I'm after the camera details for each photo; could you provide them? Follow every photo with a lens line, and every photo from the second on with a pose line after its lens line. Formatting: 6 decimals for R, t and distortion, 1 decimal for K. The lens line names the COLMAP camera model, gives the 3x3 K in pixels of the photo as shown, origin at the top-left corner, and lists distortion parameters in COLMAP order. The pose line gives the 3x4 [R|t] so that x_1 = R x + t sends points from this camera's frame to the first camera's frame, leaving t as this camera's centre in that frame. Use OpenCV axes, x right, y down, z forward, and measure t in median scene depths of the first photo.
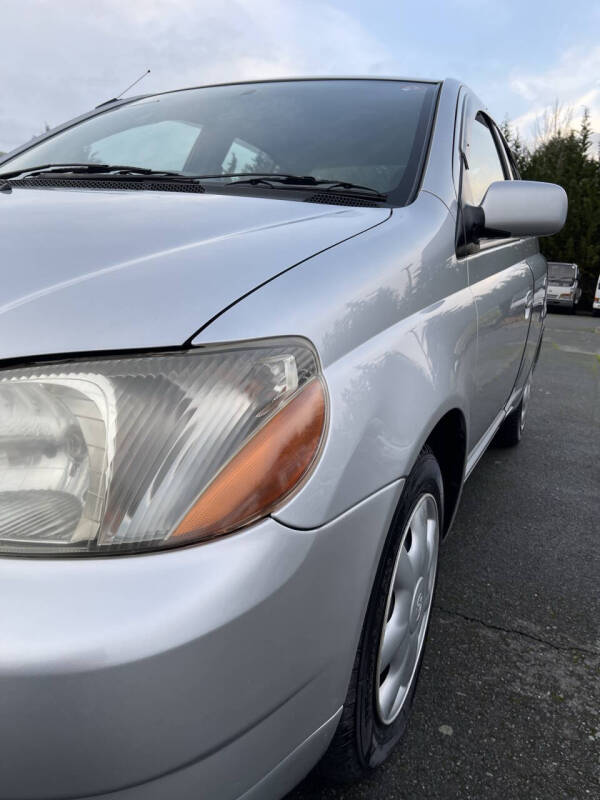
lens RADIAL K [[611.6, 0, 303.1], [0, 611.6, 407.7], [0, 0, 1]] dist [0.104023, -0.142242]
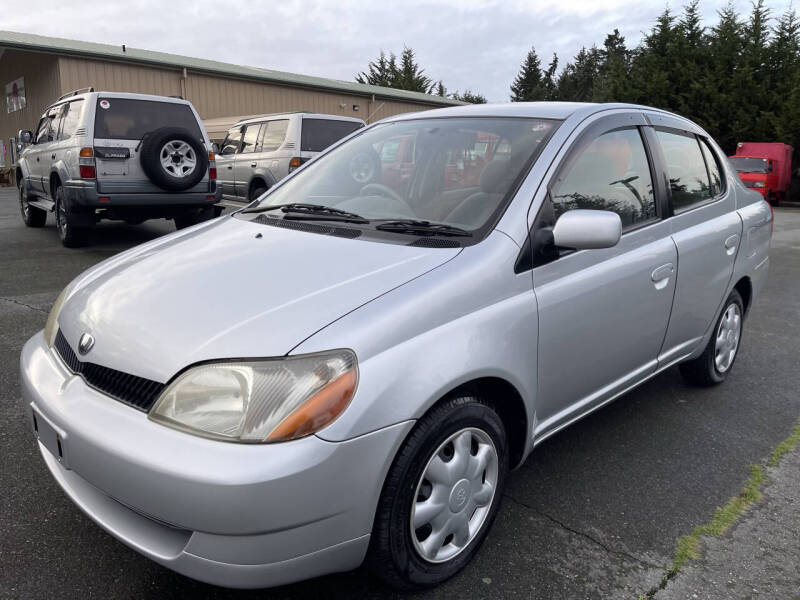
lens RADIAL K [[611.6, 0, 398.8], [0, 611.6, 296.2], [0, 0, 1]] dist [0.104023, -0.142242]
pose [[0.937520, 0.035752, -0.346091, 0.651311], [-0.040649, 0.999150, -0.006899, -0.212453], [0.345550, 0.020536, 0.938176, -0.669978]]
